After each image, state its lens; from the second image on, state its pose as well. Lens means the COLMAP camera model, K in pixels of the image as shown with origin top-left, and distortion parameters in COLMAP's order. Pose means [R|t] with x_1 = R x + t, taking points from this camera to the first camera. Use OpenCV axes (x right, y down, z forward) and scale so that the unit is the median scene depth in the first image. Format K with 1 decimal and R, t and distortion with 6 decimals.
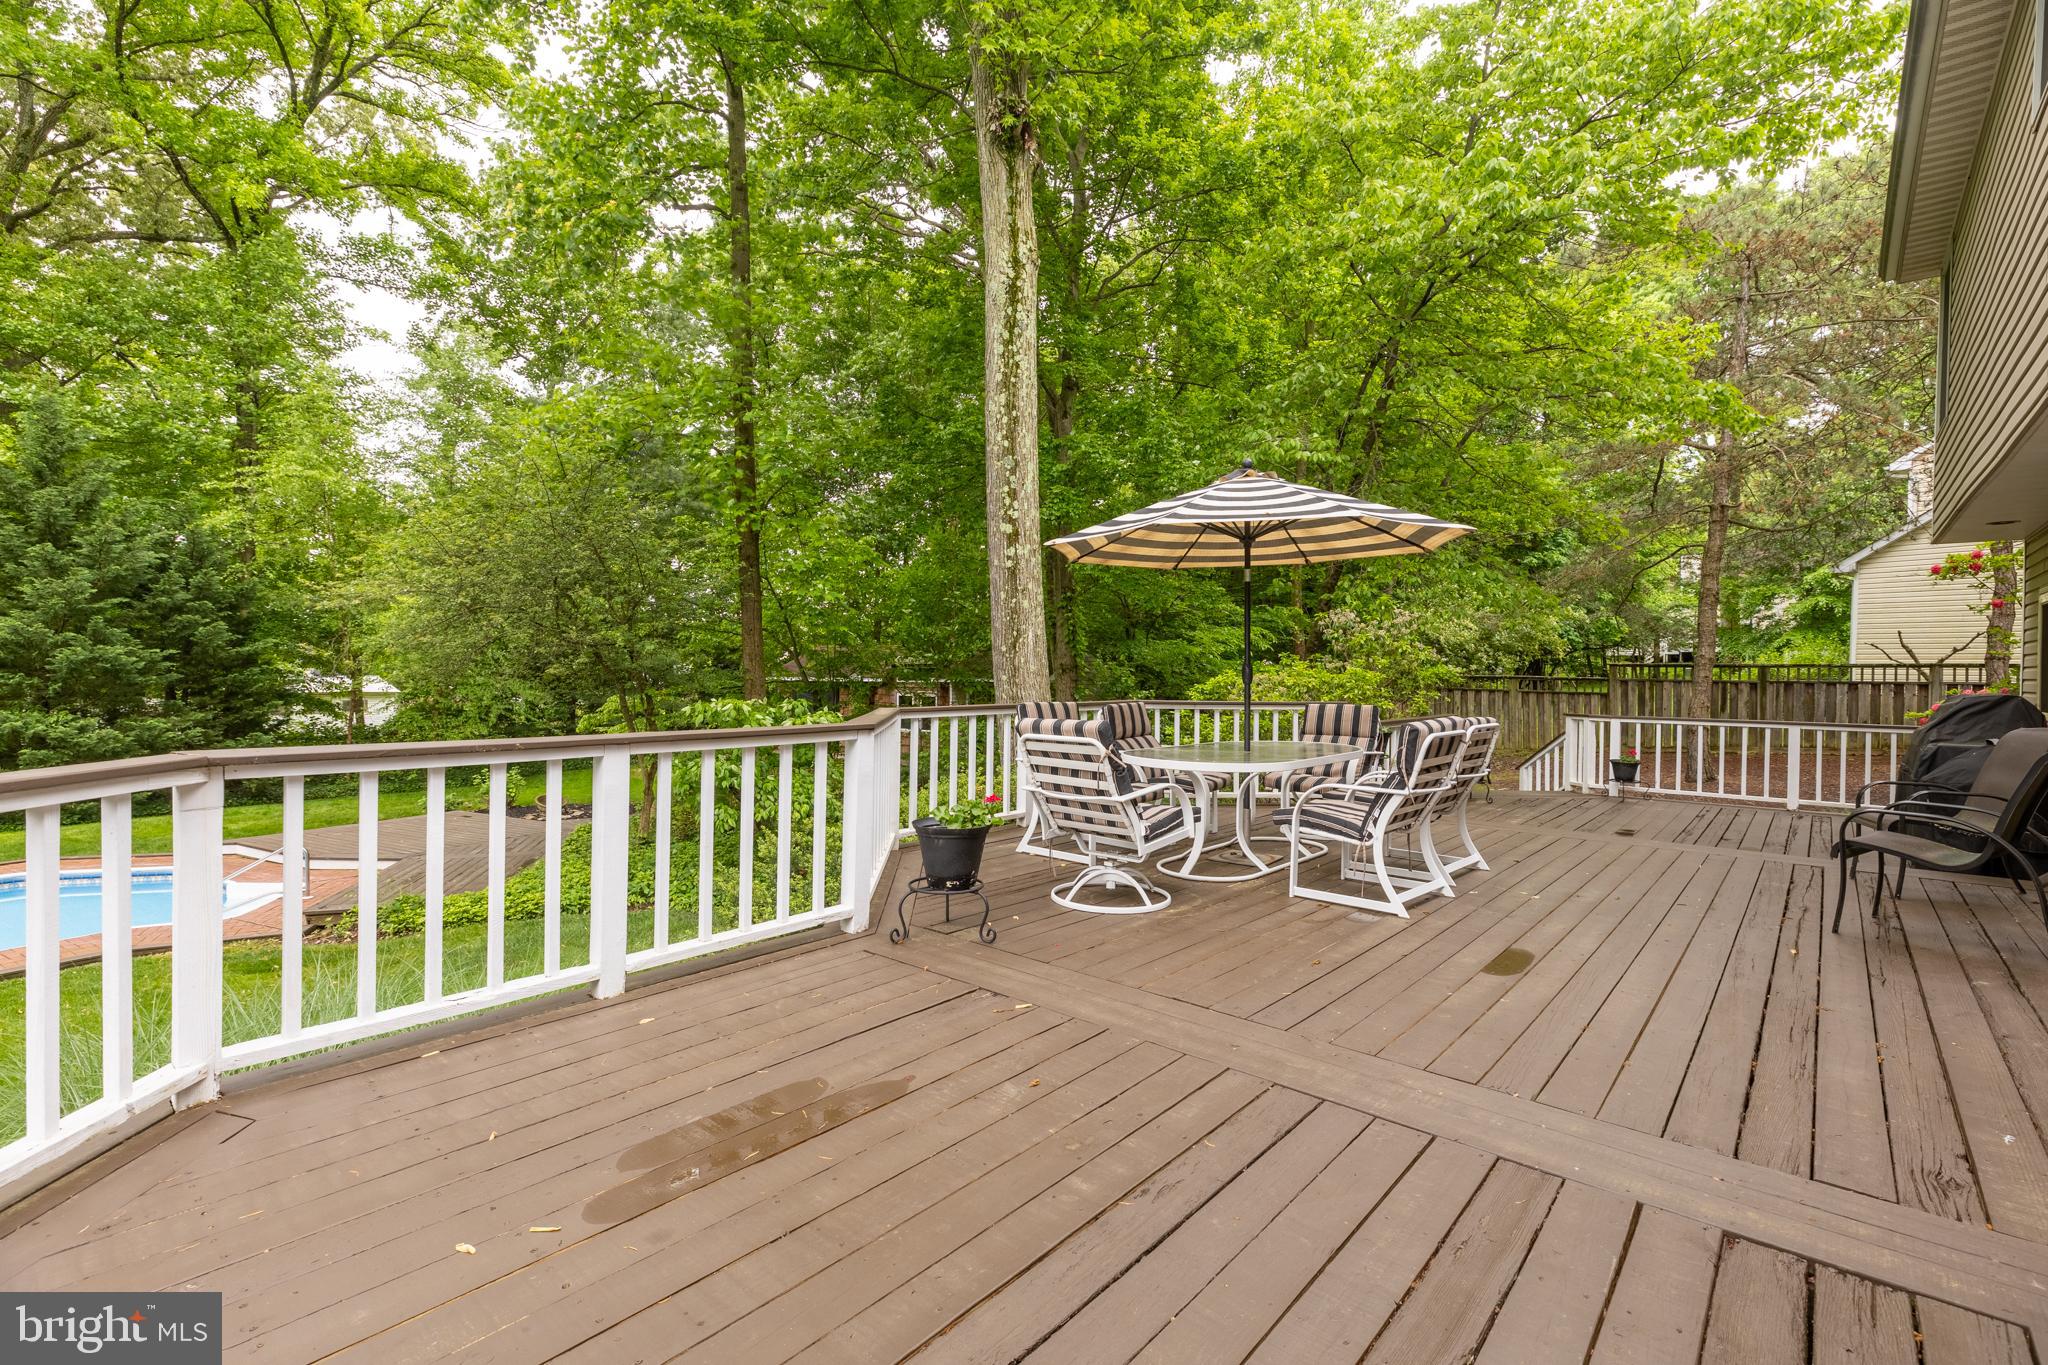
lens RADIAL K [[917.4, 0, 1030.9], [0, 917.4, 681.7], [0, 0, 1]] dist [0.006327, -0.001336]
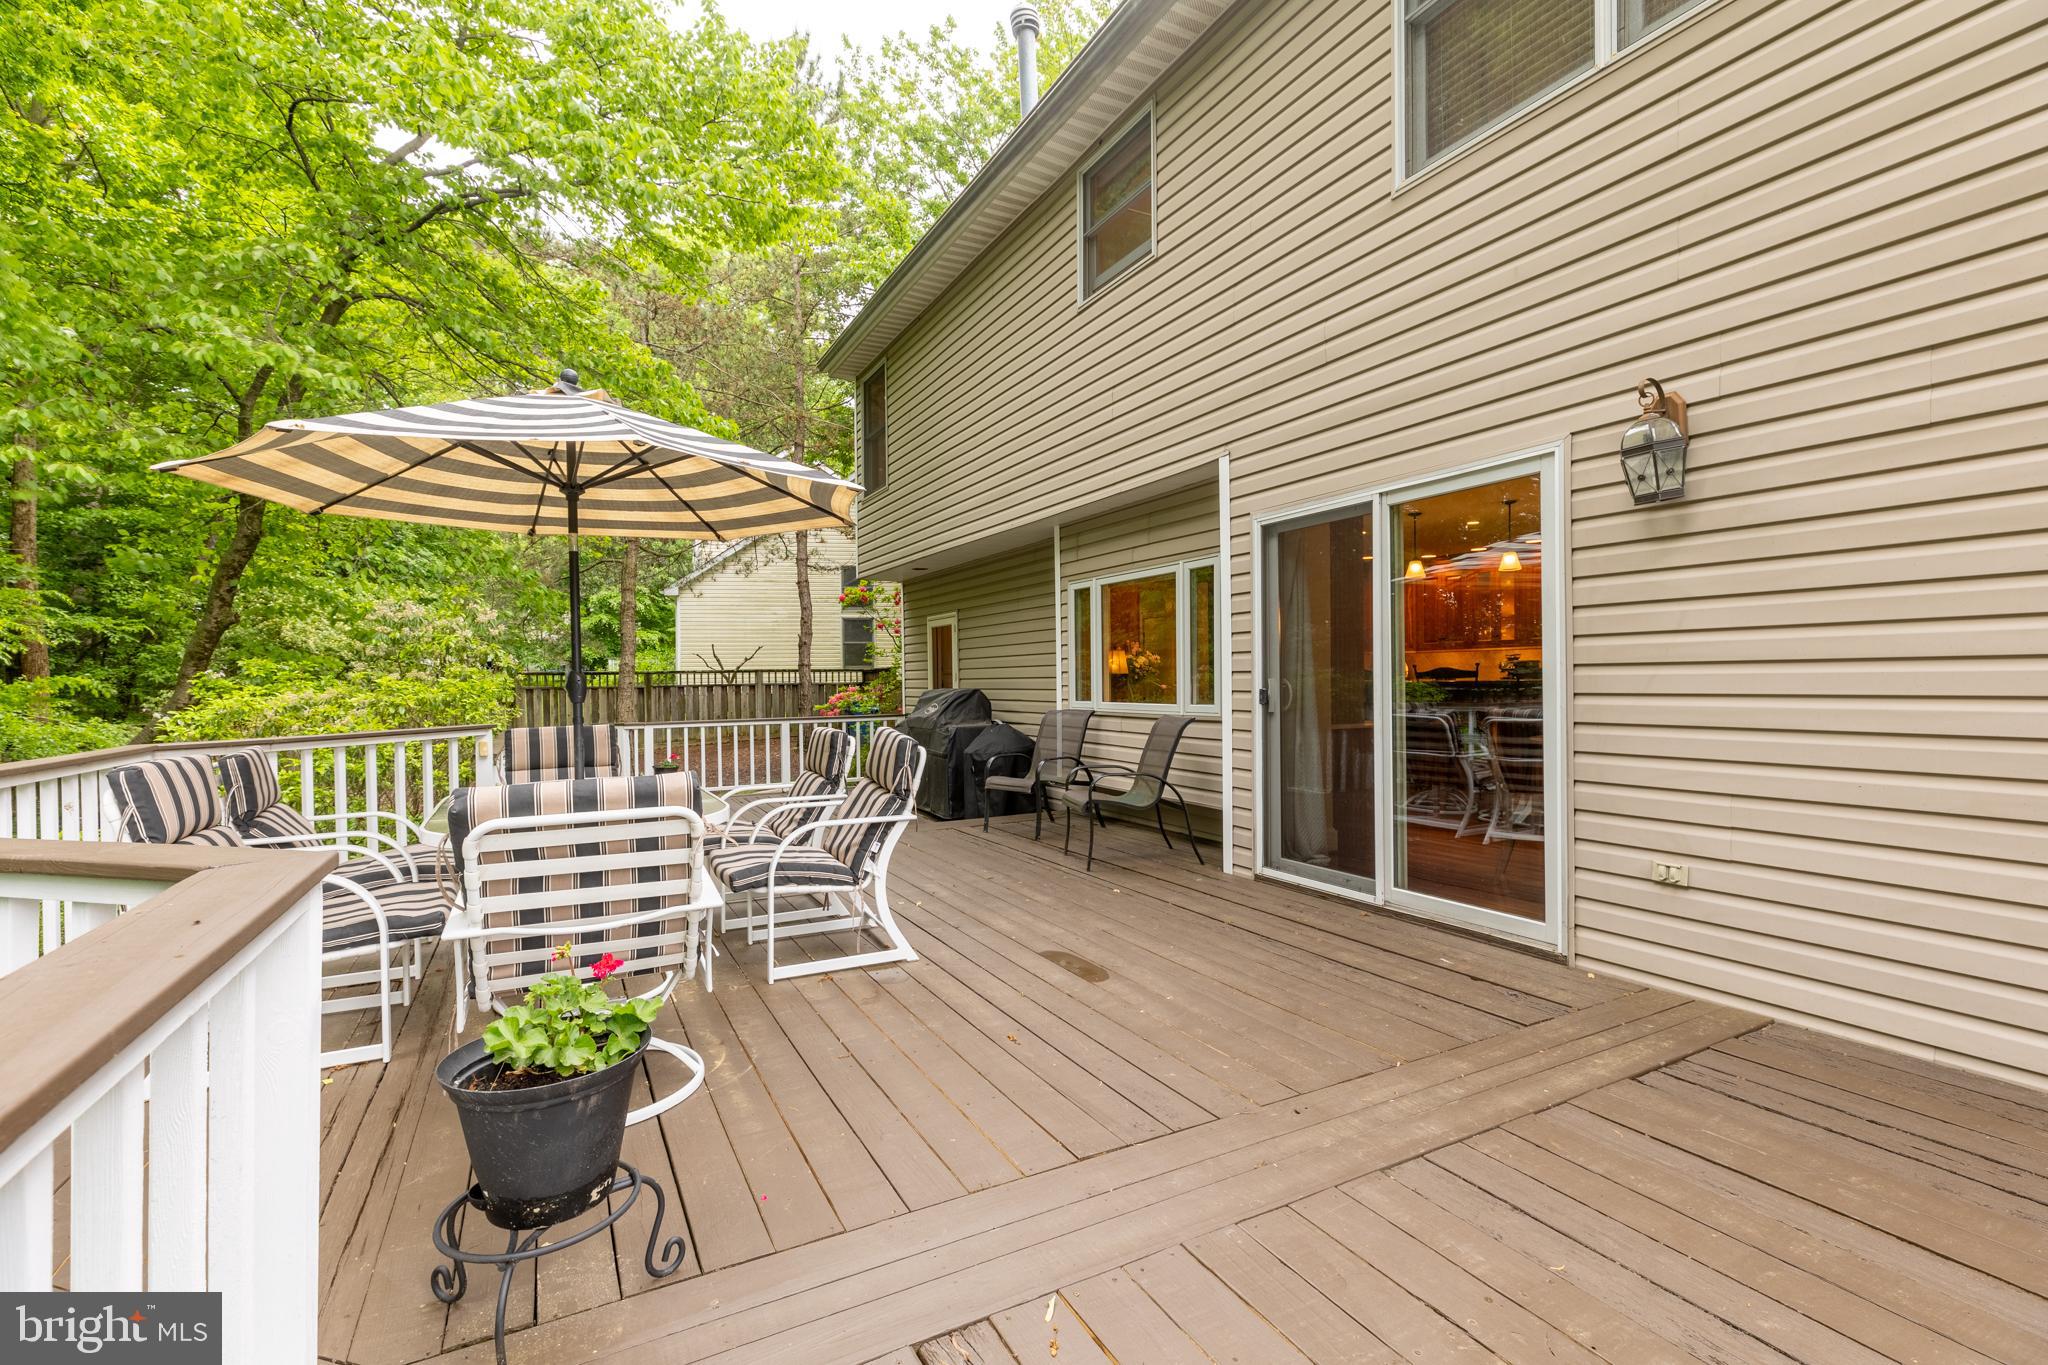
lens RADIAL K [[917.4, 0, 1030.9], [0, 917.4, 681.7], [0, 0, 1]] dist [0.006327, -0.001336]
pose [[0.365440, -0.019827, 0.930624, -0.356073], [0.029243, 0.999524, 0.009812, -0.013030], [-0.930376, 0.023628, 0.365846, 0.566562]]
